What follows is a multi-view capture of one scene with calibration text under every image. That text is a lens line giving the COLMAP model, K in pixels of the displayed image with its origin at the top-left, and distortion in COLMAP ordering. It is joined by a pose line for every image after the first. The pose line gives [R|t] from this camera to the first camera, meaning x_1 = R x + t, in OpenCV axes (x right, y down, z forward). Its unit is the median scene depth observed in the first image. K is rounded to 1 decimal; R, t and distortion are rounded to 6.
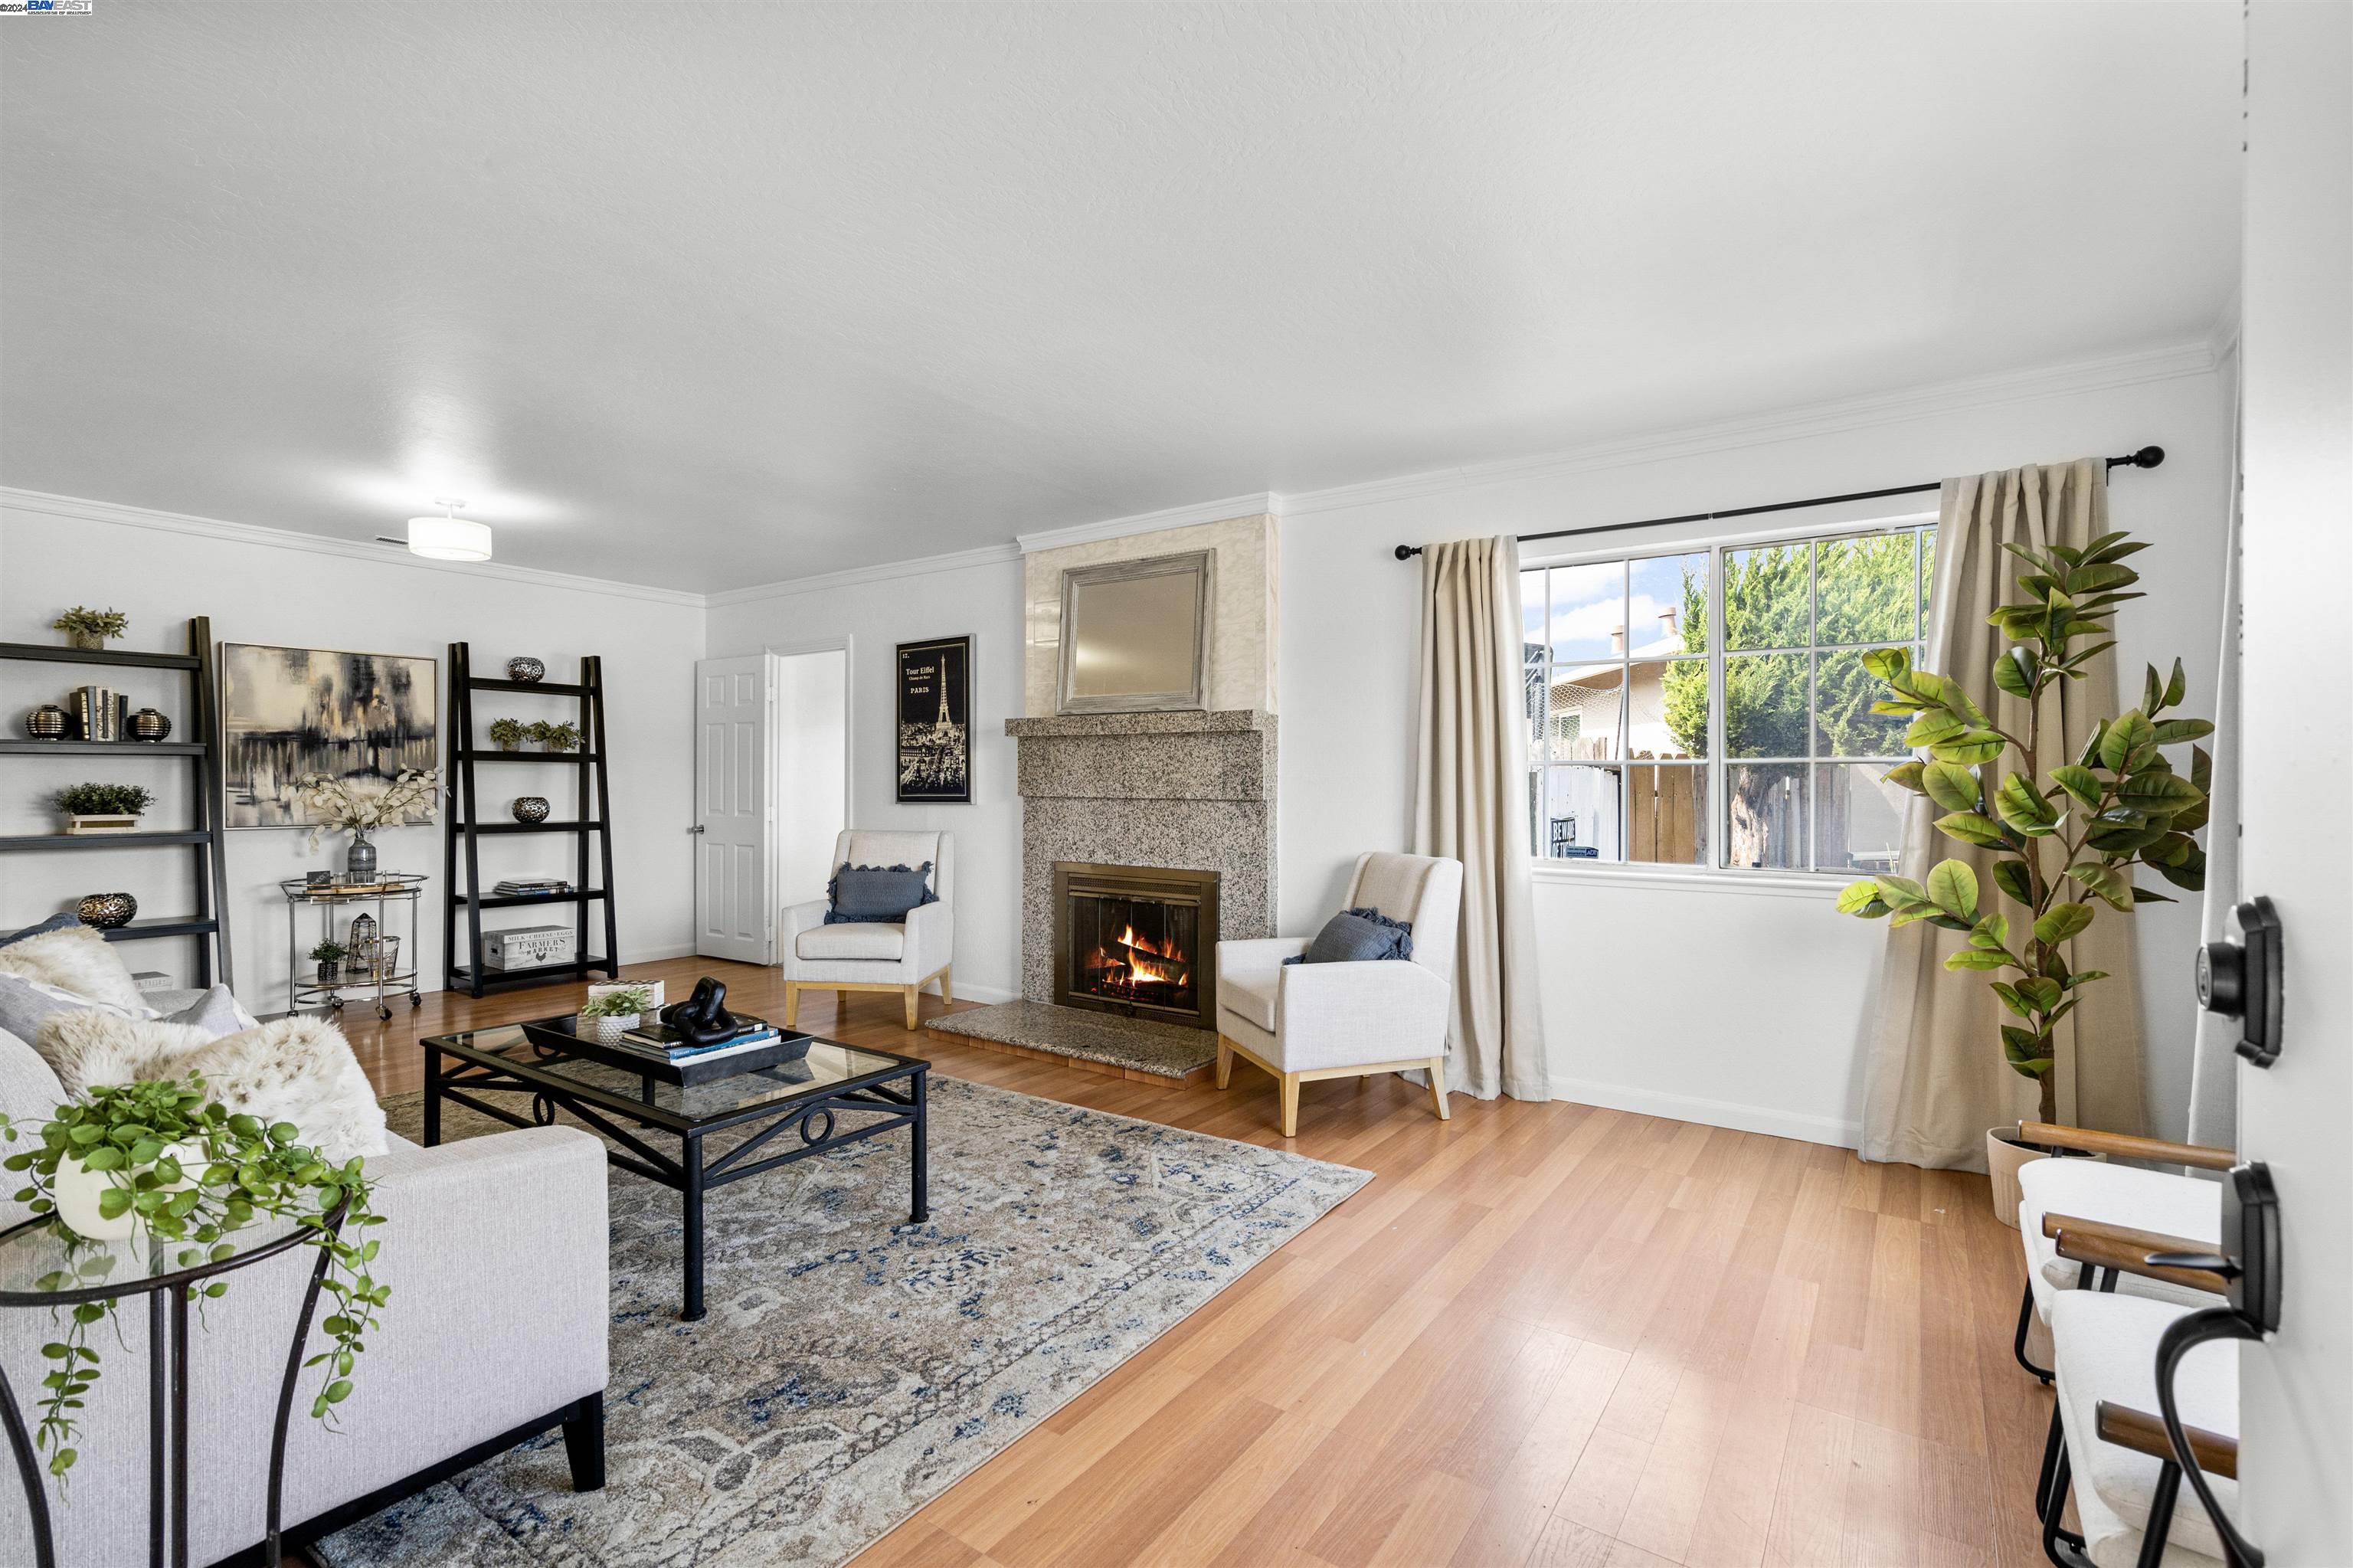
lens RADIAL K [[1079.2, 0, 1172.9], [0, 1079.2, 785.5], [0, 0, 1]] dist [-0.010433, 0.003795]
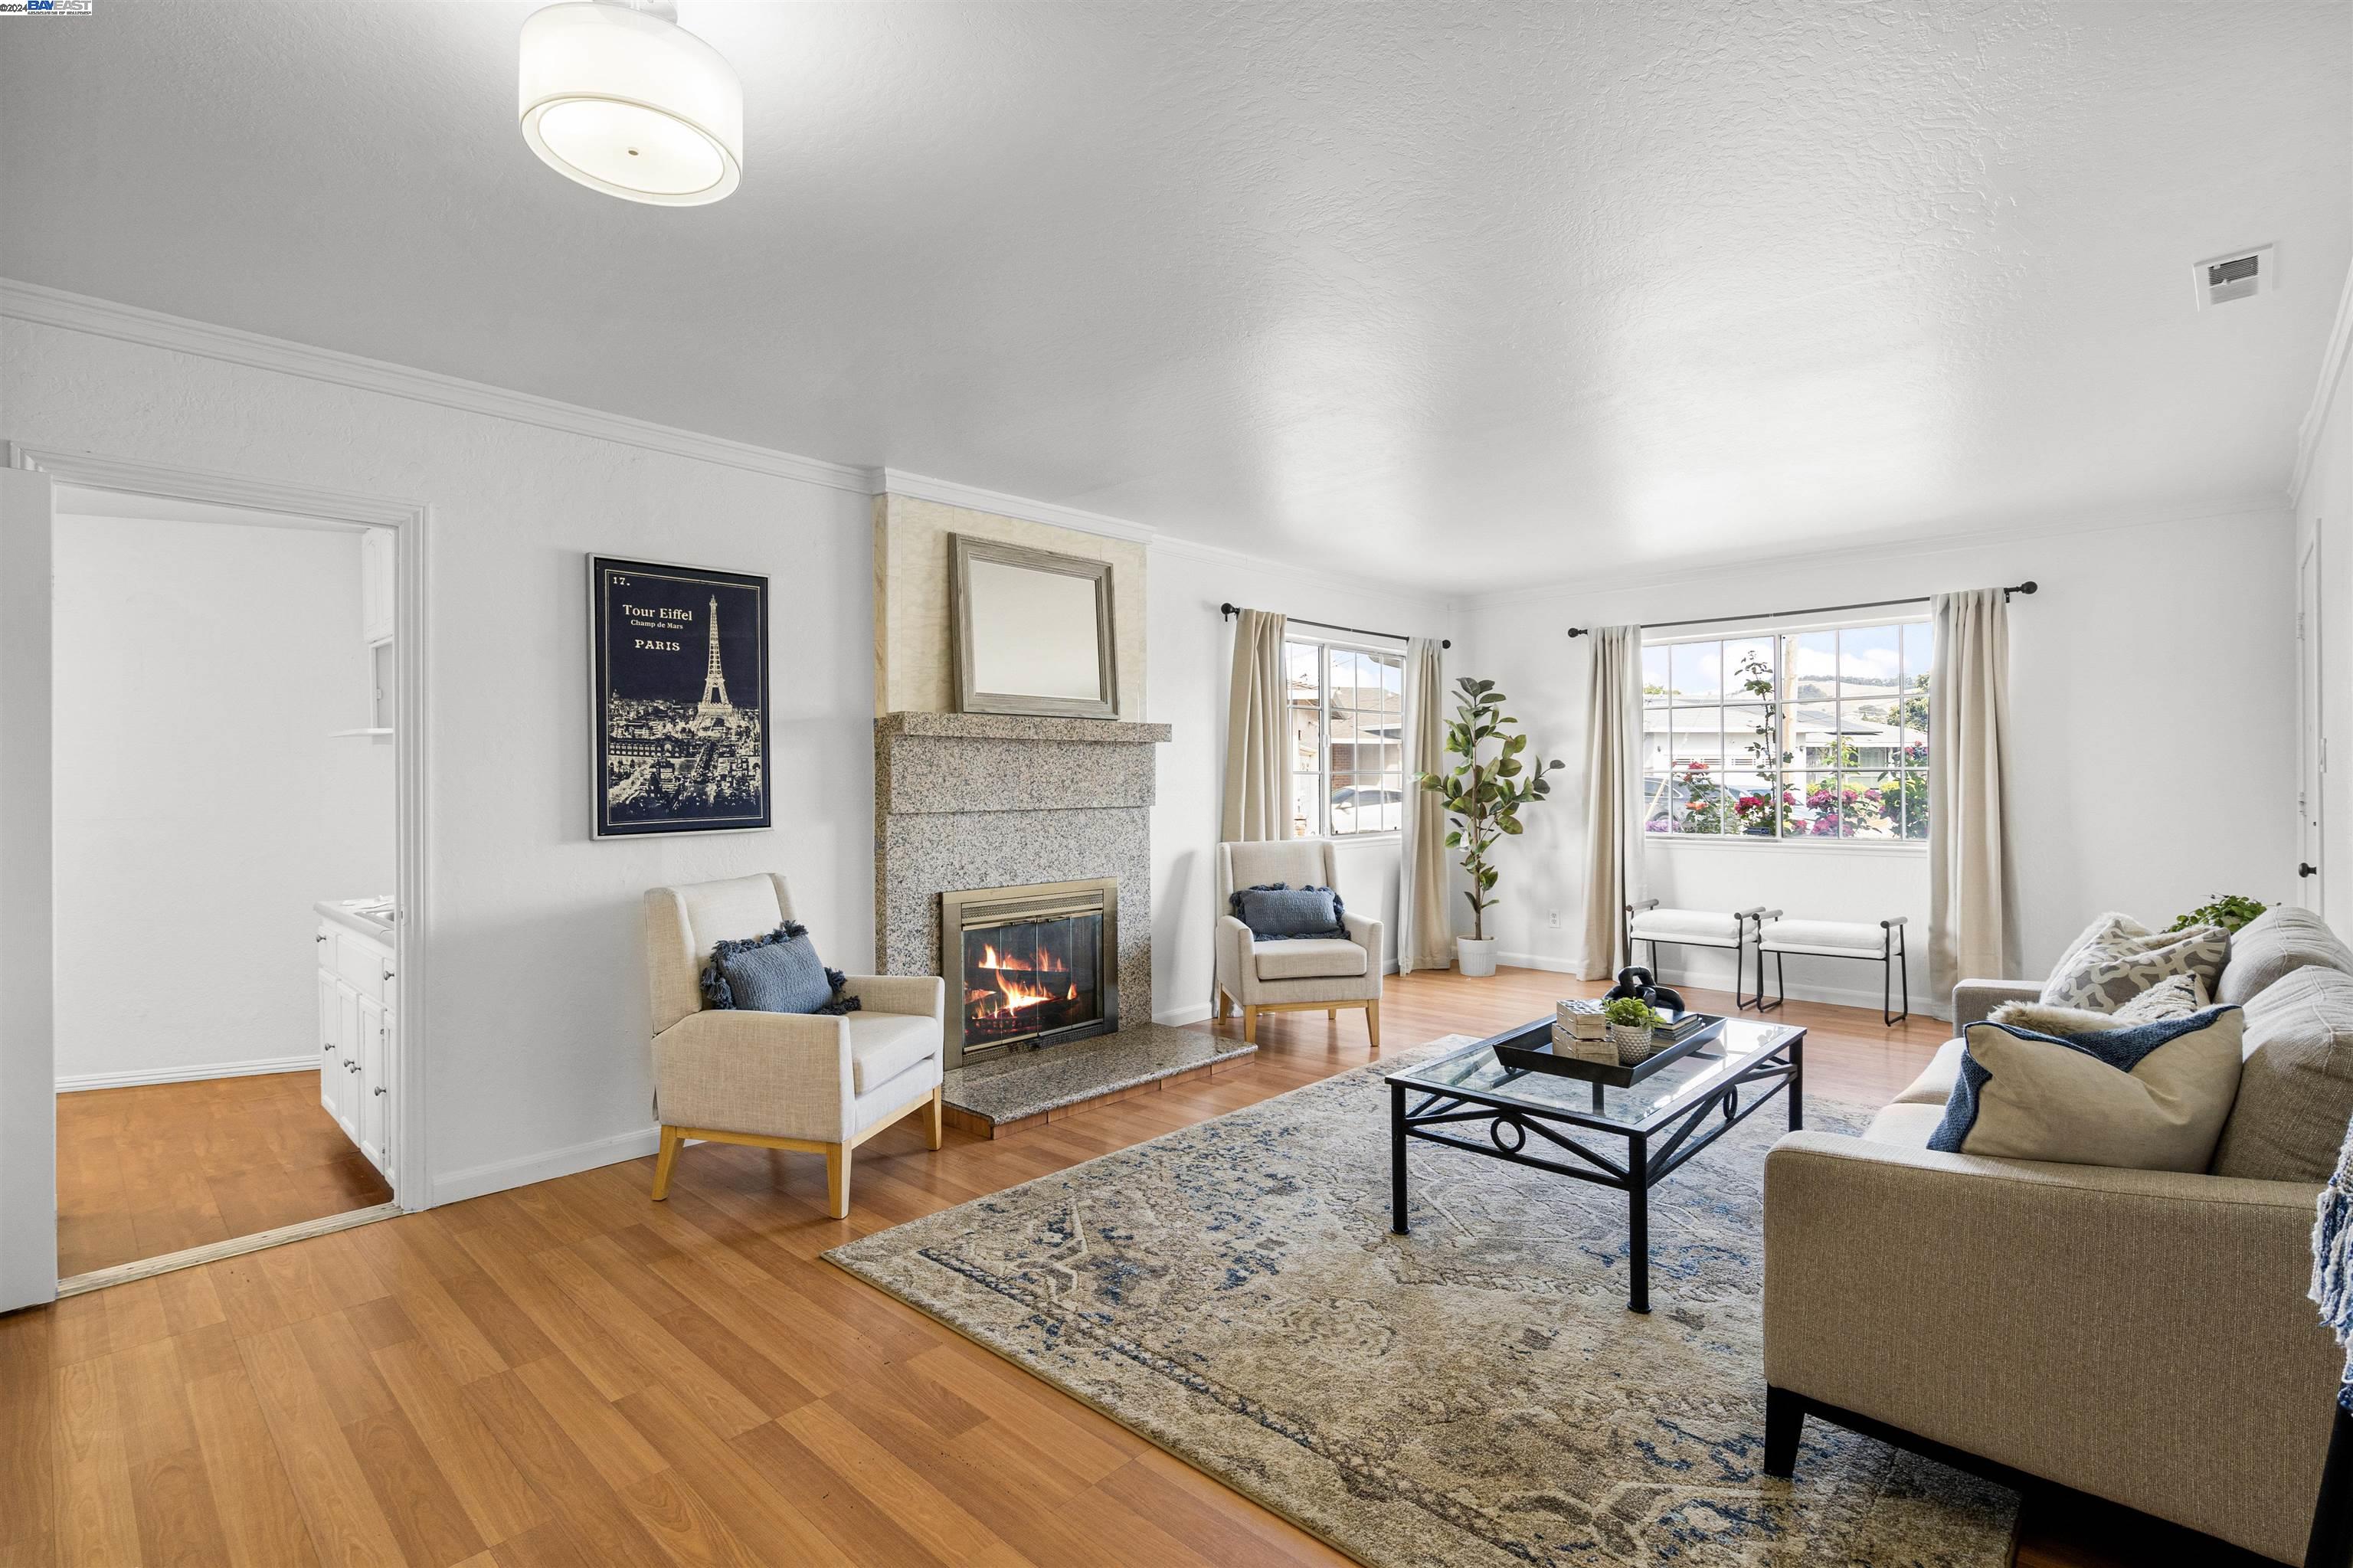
lens RADIAL K [[1102.4, 0, 1176.5], [0, 1102.4, 784.0], [0, 0, 1]] dist [-0.013178, 0.000622]
pose [[0.146415, -0.012248, 0.989147, -1.003151], [0.008974, 0.999899, 0.011052, -0.020284], [-0.989183, 0.007258, 0.146510, 0.794603]]
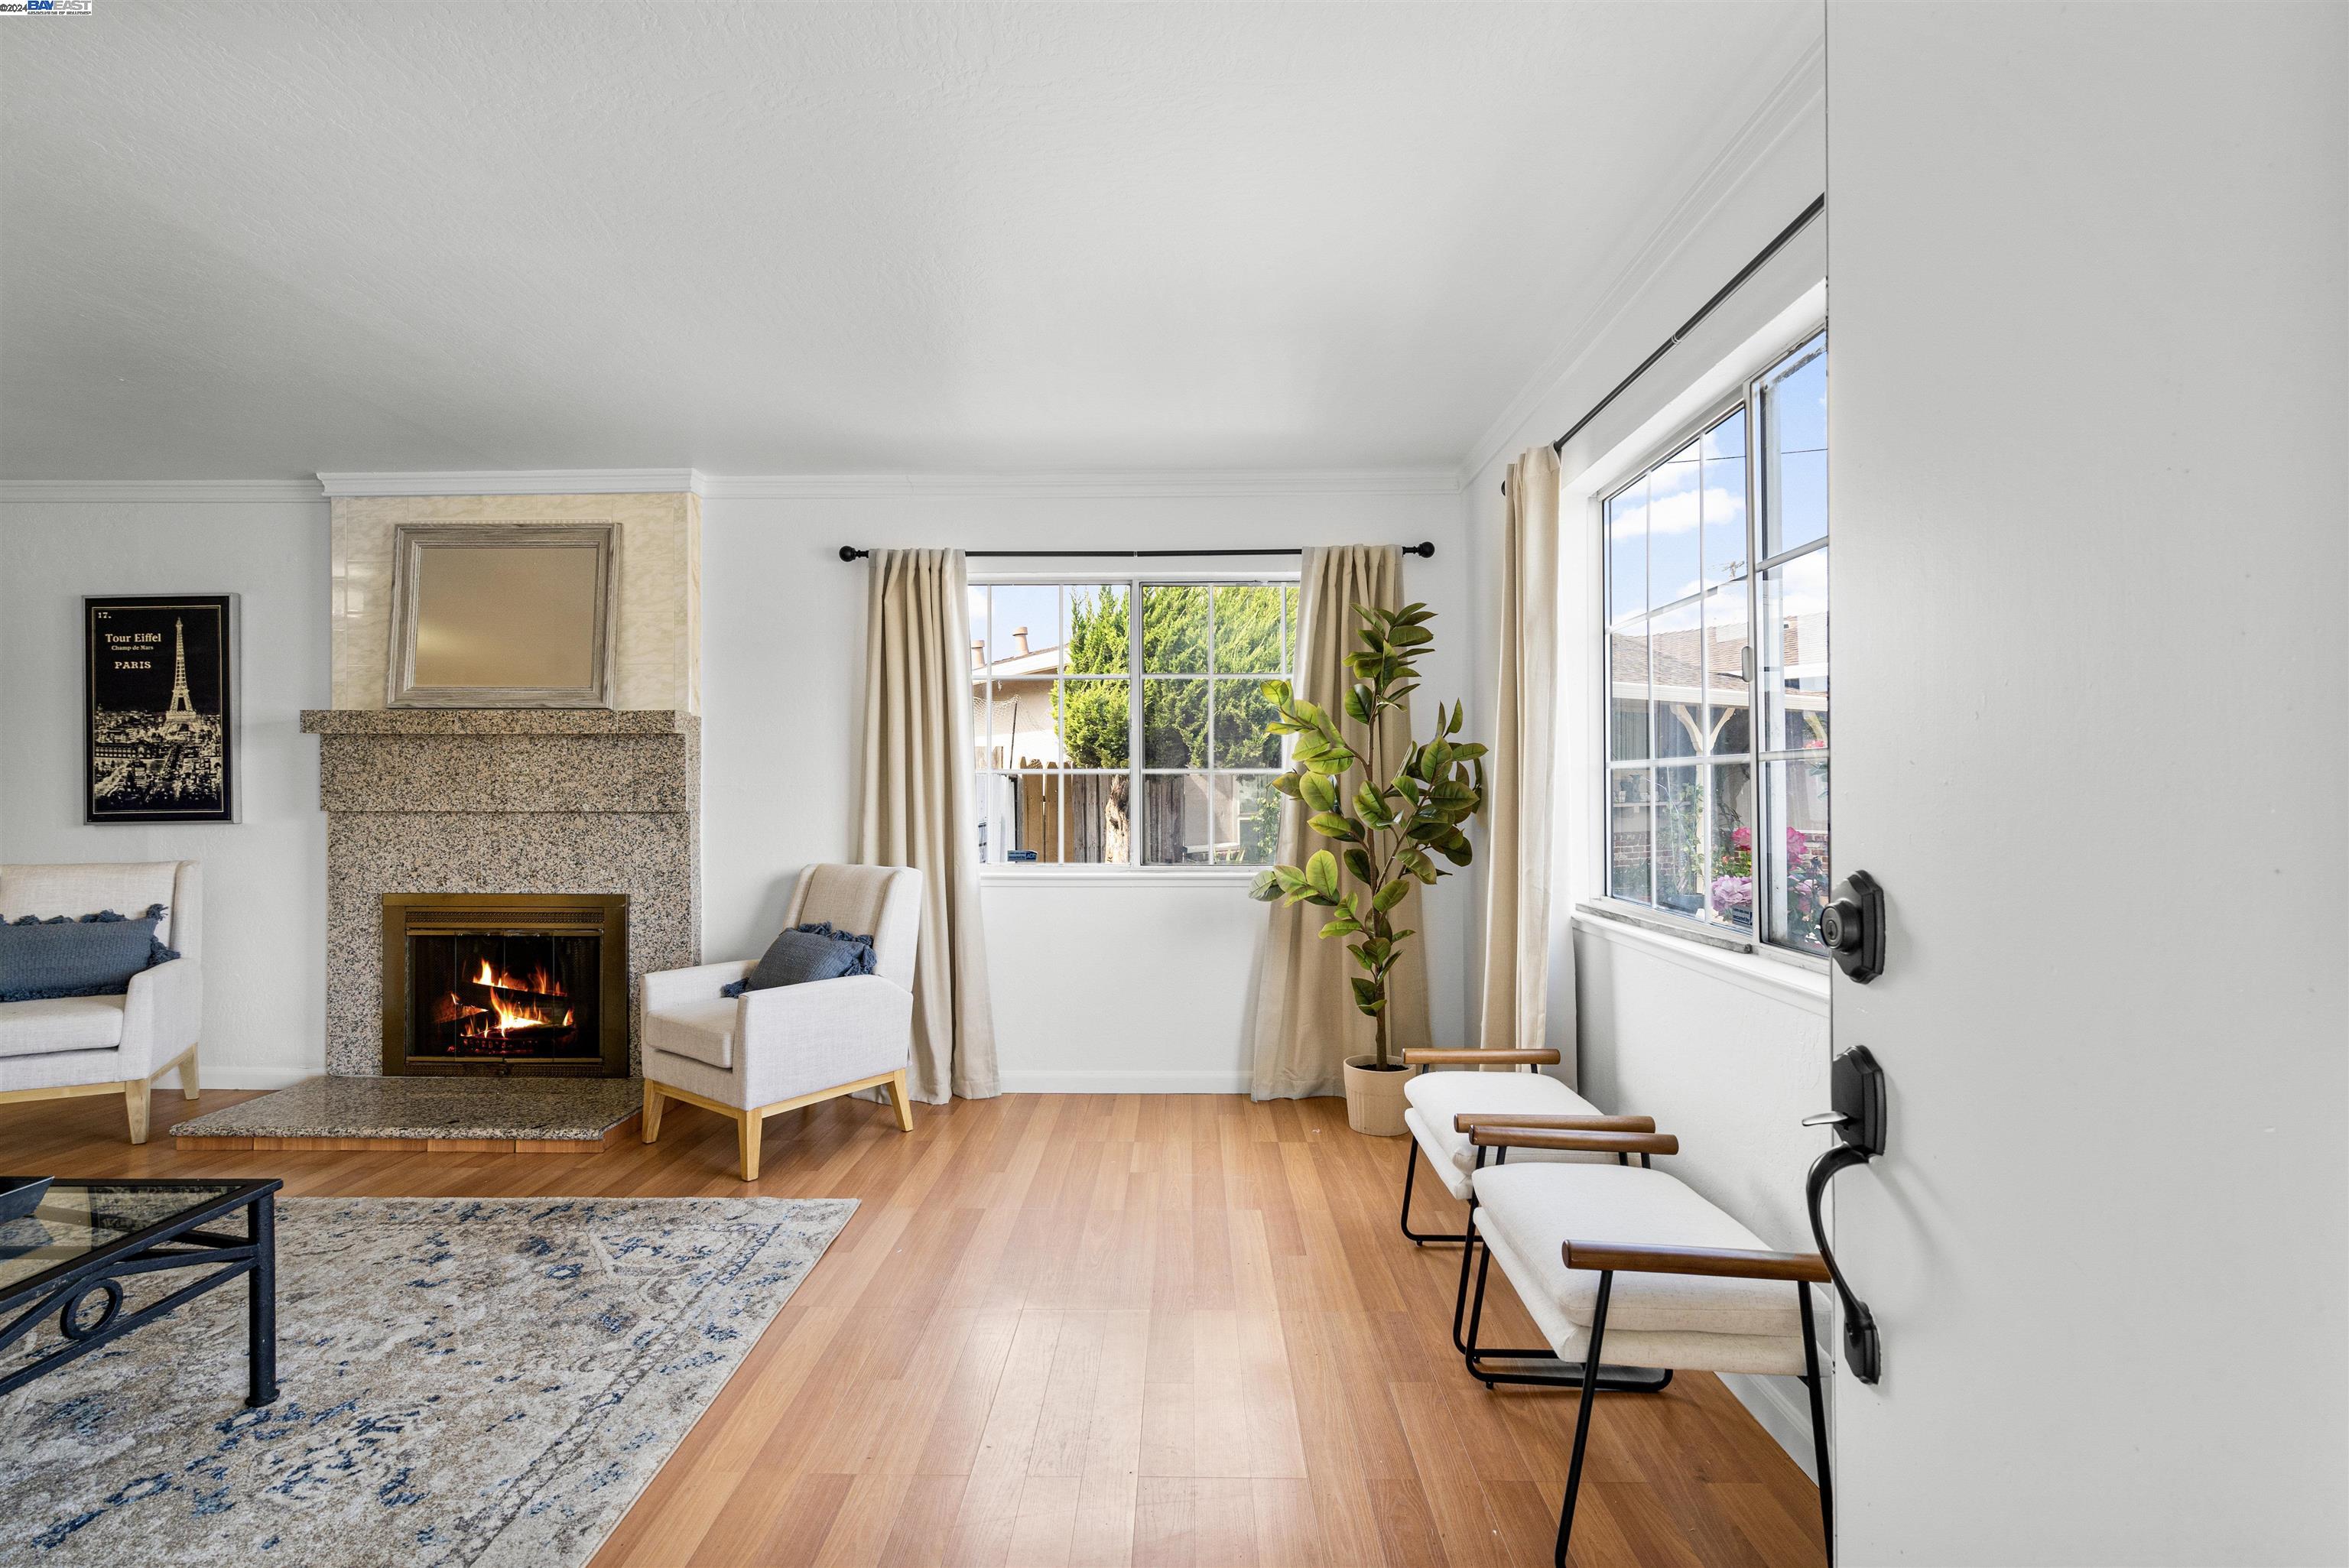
lens RADIAL K [[1073.2, 0, 1174.5], [0, 1073.2, 785.3], [0, 0, 1]] dist [-0.005135, 0.001835]
pose [[0.827297, -0.003457, 0.561754, -0.078959], [0.006502, 0.999973, -0.003421, -0.002422], [-0.561727, 0.006482, 0.827297, 0.035162]]
